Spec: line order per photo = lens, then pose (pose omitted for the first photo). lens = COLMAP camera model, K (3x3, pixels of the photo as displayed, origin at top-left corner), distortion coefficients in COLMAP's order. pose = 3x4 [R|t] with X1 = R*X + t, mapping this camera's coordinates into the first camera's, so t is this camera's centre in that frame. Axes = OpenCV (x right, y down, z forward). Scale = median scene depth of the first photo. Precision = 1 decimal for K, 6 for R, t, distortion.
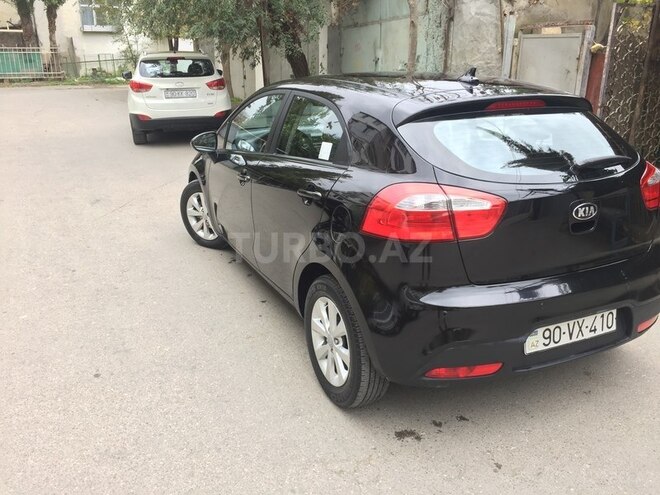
lens RADIAL K [[578.7, 0, 335.8], [0, 578.7, 248.2], [0, 0, 1]] dist [0.101771, -0.149023]
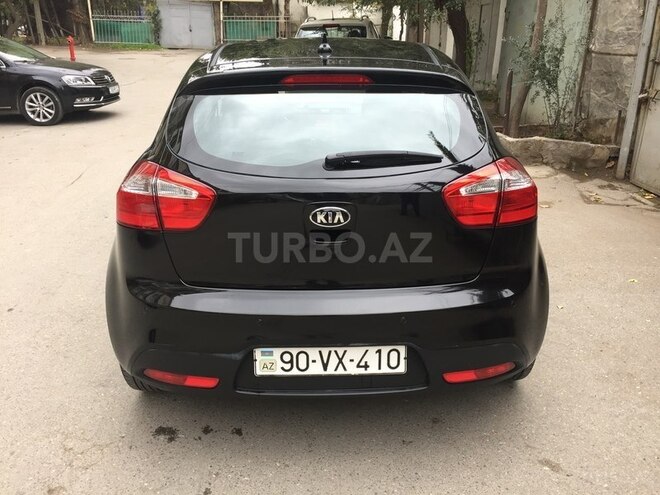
lens RADIAL K [[578.7, 0, 335.8], [0, 578.7, 248.2], [0, 0, 1]] dist [0.101771, -0.149023]
pose [[0.910745, 0.146509, -0.386107, 0.688864], [-0.127408, 0.989029, 0.074760, -0.075192], [0.392824, -0.018894, 0.919420, 0.255587]]
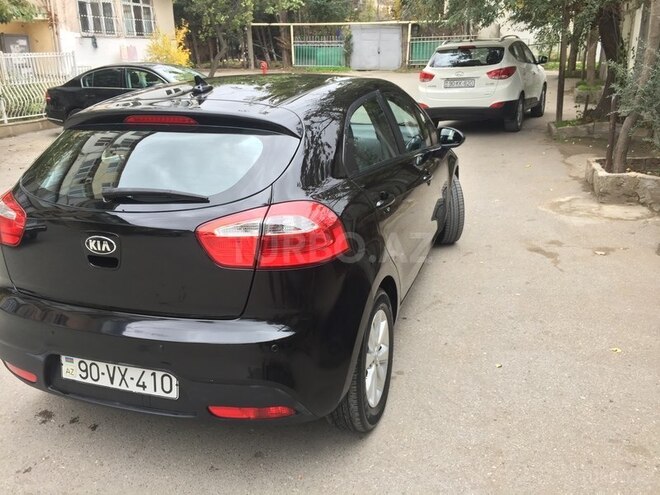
lens RADIAL K [[580.0, 0, 331.3], [0, 580.0, 246.0], [0, 0, 1]] dist [0.105432, -0.153238]
pose [[0.704177, 0.211020, -0.677942, 1.179473], [-0.194571, 0.975615, 0.101574, -0.203783], [0.682845, 0.060382, 0.728064, 0.548641]]
